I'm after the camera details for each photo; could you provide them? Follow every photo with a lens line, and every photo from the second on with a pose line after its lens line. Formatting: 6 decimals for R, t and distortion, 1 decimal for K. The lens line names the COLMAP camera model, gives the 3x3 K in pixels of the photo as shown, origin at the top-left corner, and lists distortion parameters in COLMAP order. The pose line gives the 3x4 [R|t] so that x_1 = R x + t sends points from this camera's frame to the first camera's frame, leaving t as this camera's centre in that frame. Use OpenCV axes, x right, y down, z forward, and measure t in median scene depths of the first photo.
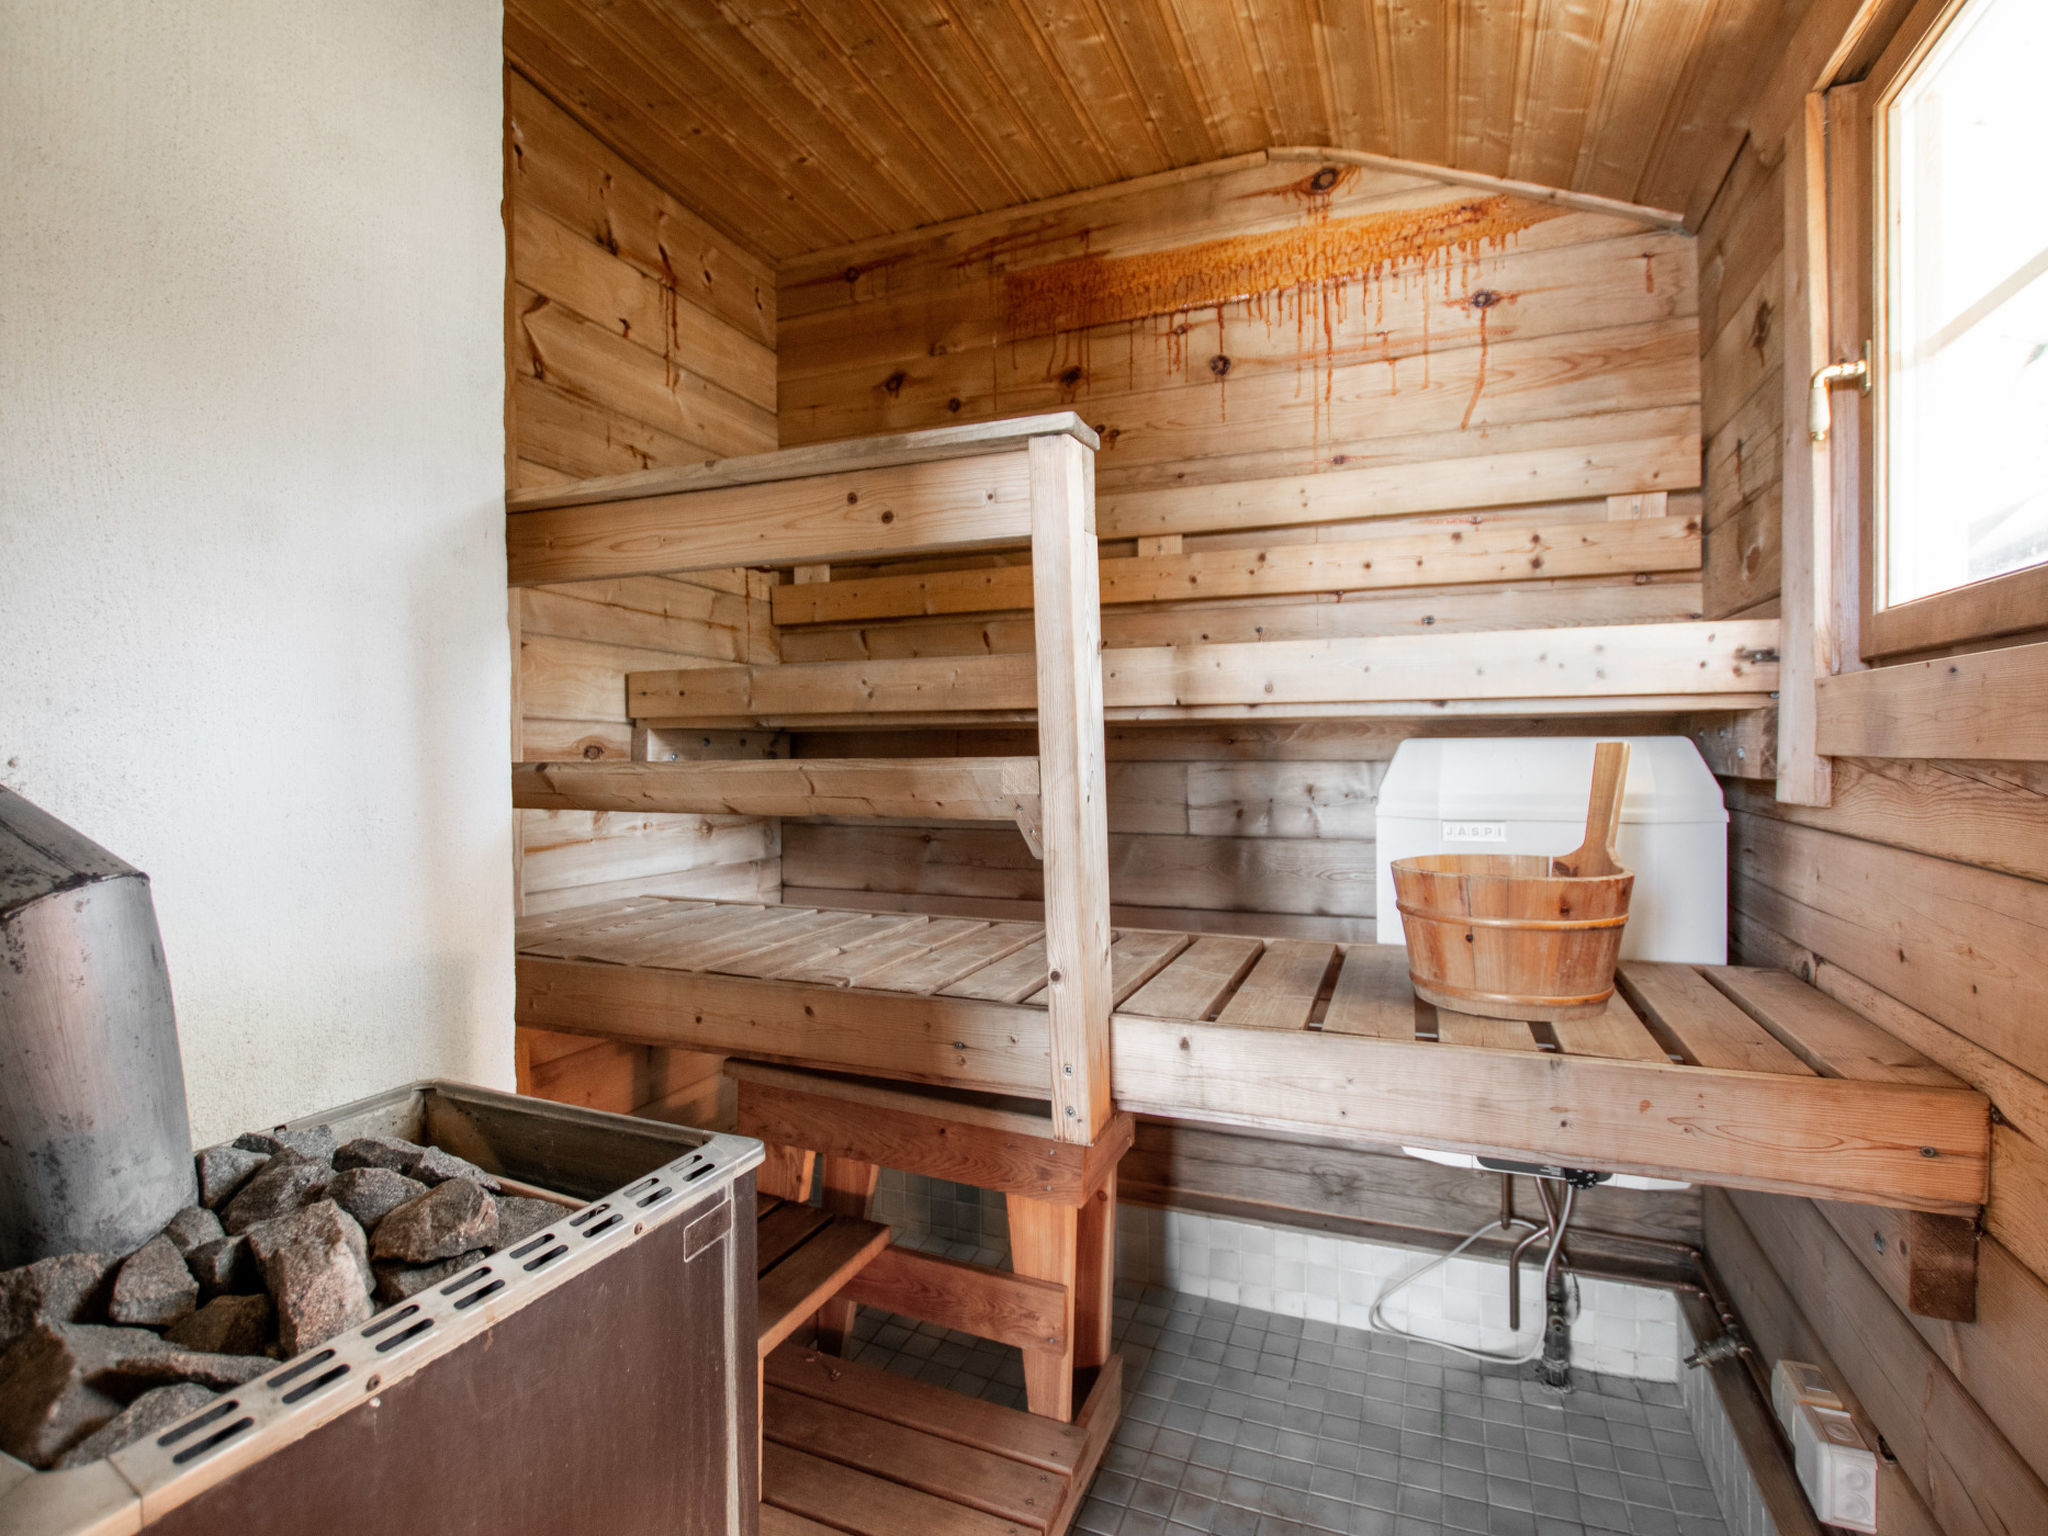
lens RADIAL K [[983.1, 0, 1028.0], [0, 983.1, 767.4], [0, 0, 1]] dist [-0.014931, -0.000671]
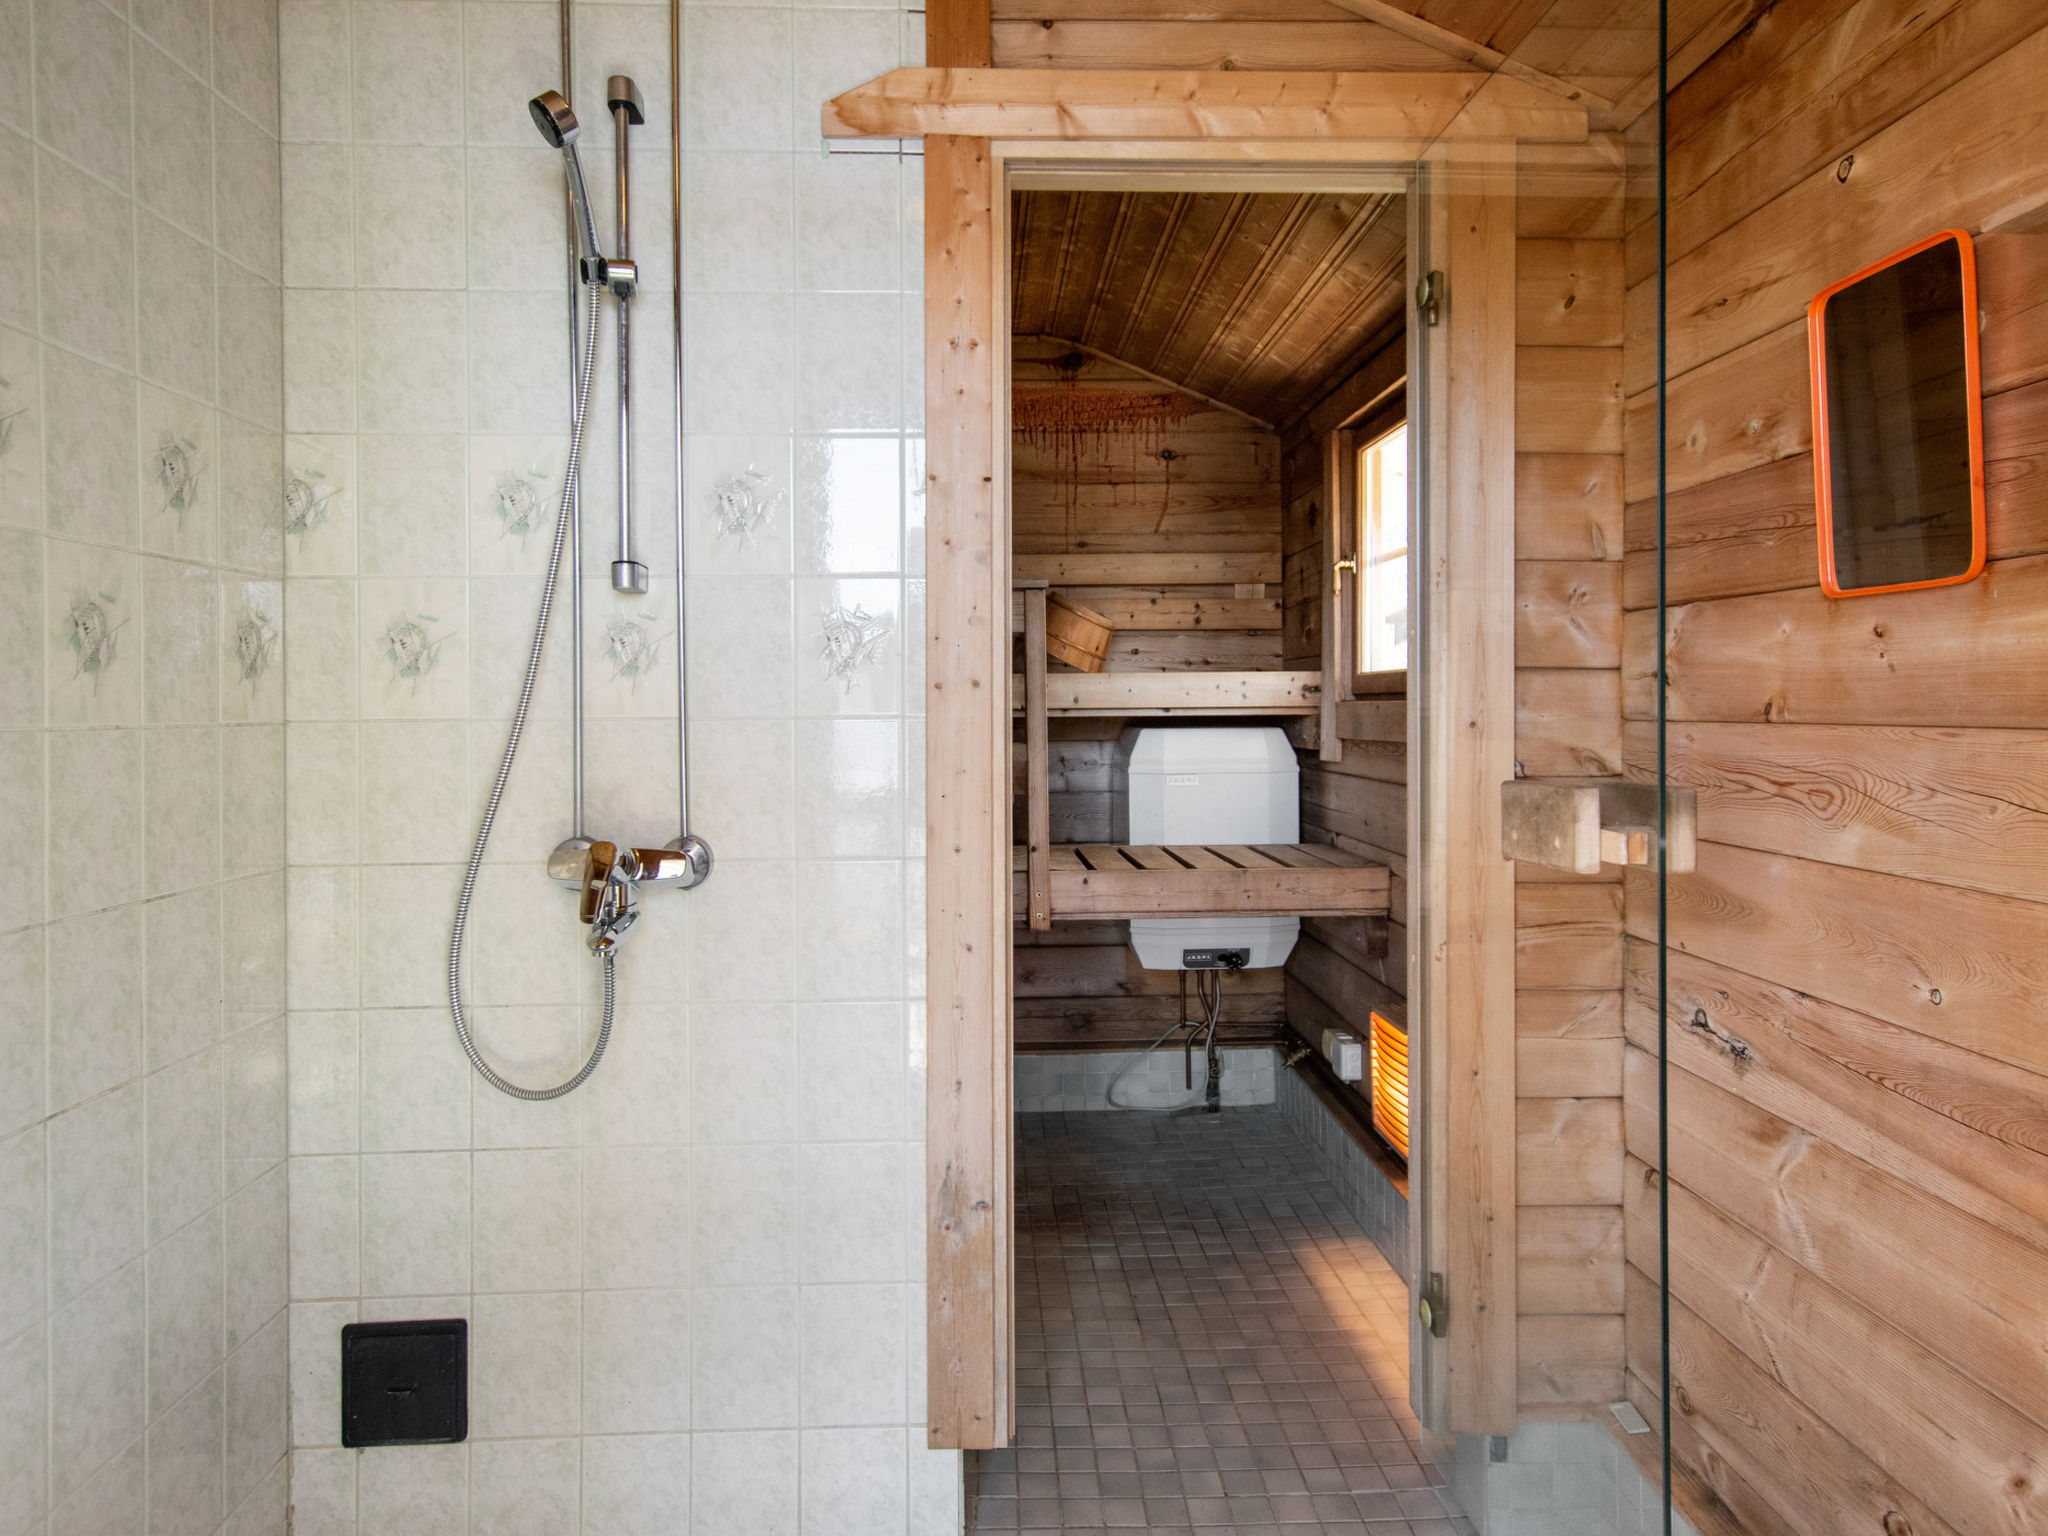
lens RADIAL K [[1138.0, 0, 1025.5], [0, 1138.0, 754.4], [0, 0, 1]] dist [0.000440, -0.000044]
pose [[0.916797, -0.012345, 0.399163, -0.522825], [0.008864, 0.999905, 0.010565, -0.005930], [-0.399256, -0.006148, 0.916819, -0.655807]]
